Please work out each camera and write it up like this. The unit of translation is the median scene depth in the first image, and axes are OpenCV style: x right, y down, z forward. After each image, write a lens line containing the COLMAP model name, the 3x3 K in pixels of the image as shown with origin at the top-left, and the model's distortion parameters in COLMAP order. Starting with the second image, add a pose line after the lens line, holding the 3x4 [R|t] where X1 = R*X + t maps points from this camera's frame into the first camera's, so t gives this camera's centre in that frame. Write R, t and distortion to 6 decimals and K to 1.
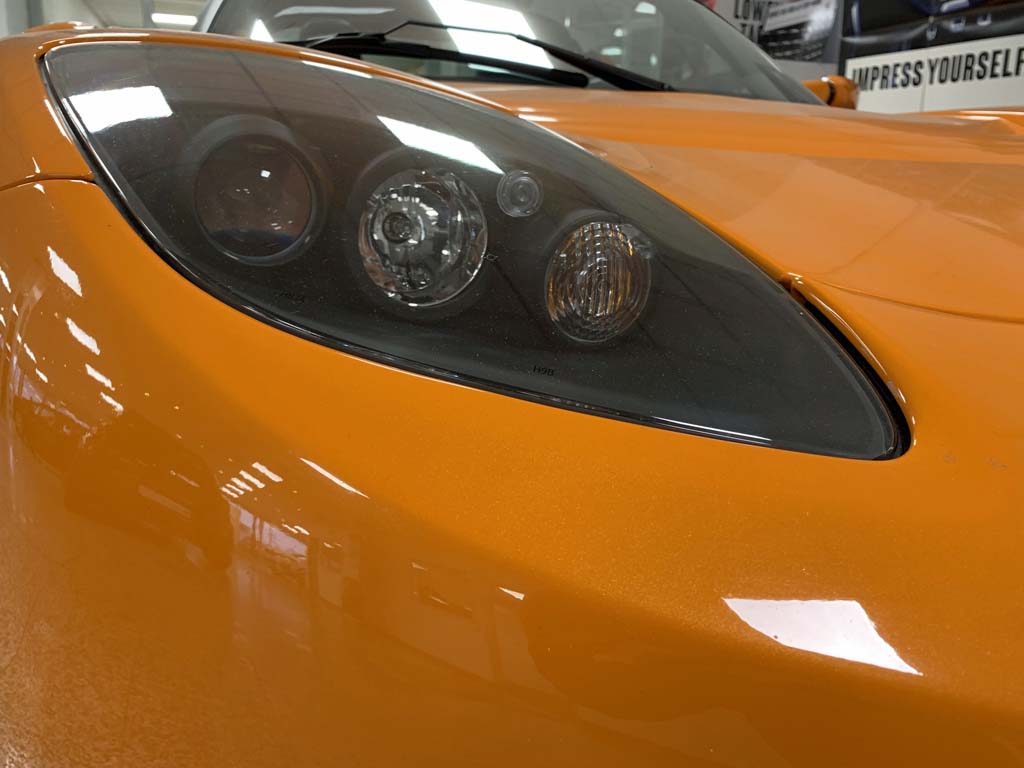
lens RADIAL K [[784.5, 0, 509.6], [0, 784.5, 381.9], [0, 0, 1]] dist [-0.001142, 0.005554]
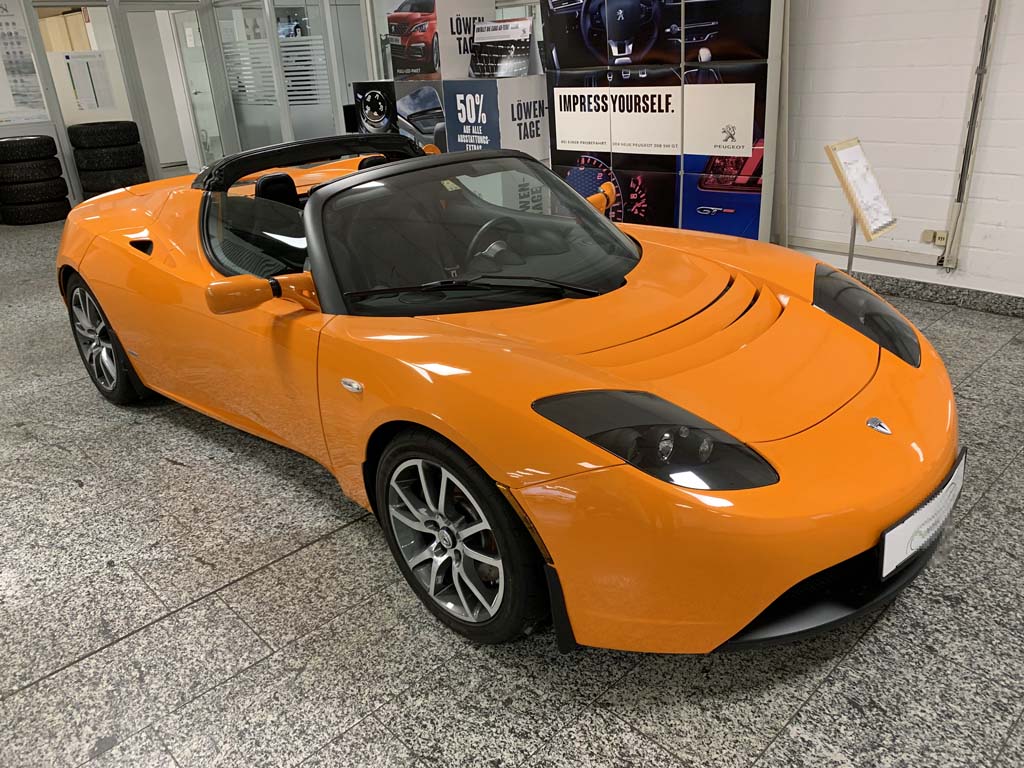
lens RADIAL K [[784.5, 0, 509.6], [0, 784.5, 381.9], [0, 0, 1]] dist [-0.001142, 0.005554]
pose [[0.909676, -0.222786, 0.350507, -0.262014], [0.176842, 0.971398, 0.158472, -0.157894], [-0.375787, -0.082174, 0.923055, -0.311416]]
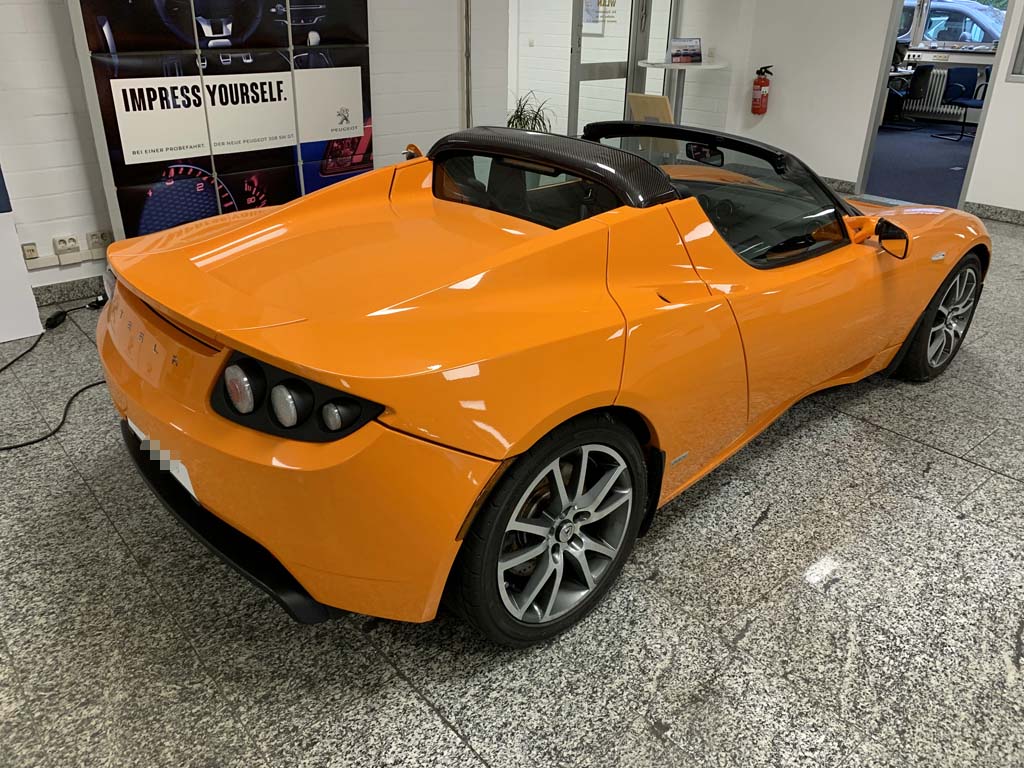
lens RADIAL K [[784.5, 0, 509.6], [0, 784.5, 381.9], [0, 0, 1]] dist [-0.001142, 0.005554]
pose [[-0.352718, -0.422991, 0.834667, -0.806202], [0.230218, 0.825350, 0.515555, -0.545236], [-0.906967, 0.374001, -0.193736, 0.979862]]
